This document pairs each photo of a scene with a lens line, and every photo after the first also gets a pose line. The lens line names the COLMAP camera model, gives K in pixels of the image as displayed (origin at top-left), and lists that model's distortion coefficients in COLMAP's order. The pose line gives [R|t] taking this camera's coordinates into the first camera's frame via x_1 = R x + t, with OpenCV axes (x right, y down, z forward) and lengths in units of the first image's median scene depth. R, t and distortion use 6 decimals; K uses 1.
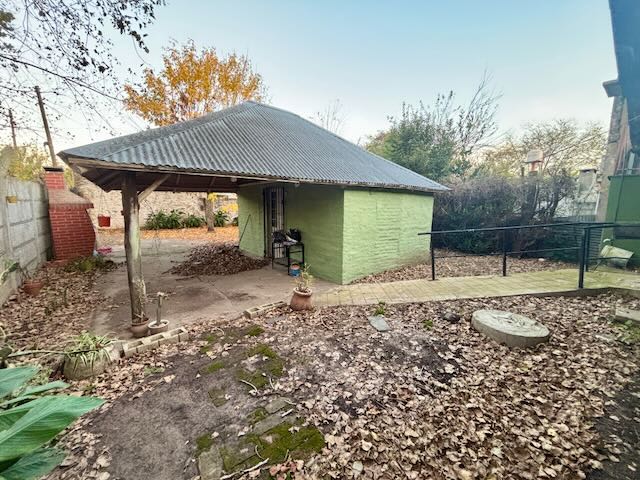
lens RADIAL K [[257.0, 0, 319.2], [0, 257.0, 240.2], [0, 0, 1]] dist [-0.001289, 0.000933]
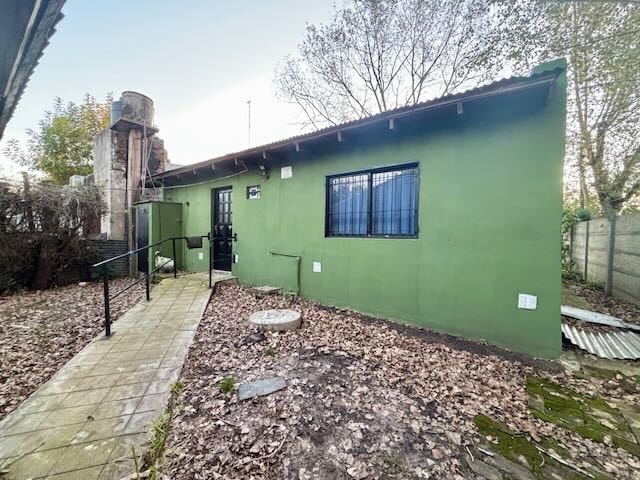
lens RADIAL K [[257.0, 0, 319.0], [0, 257.0, 240.4], [0, 0, 1]] dist [-0.001289, 0.000933]
pose [[-0.271004, -0.040011, 0.961746, -0.567598], [0.113273, 0.990868, 0.073141, -0.128418], [-0.955890, 0.128761, -0.263997, 1.207883]]
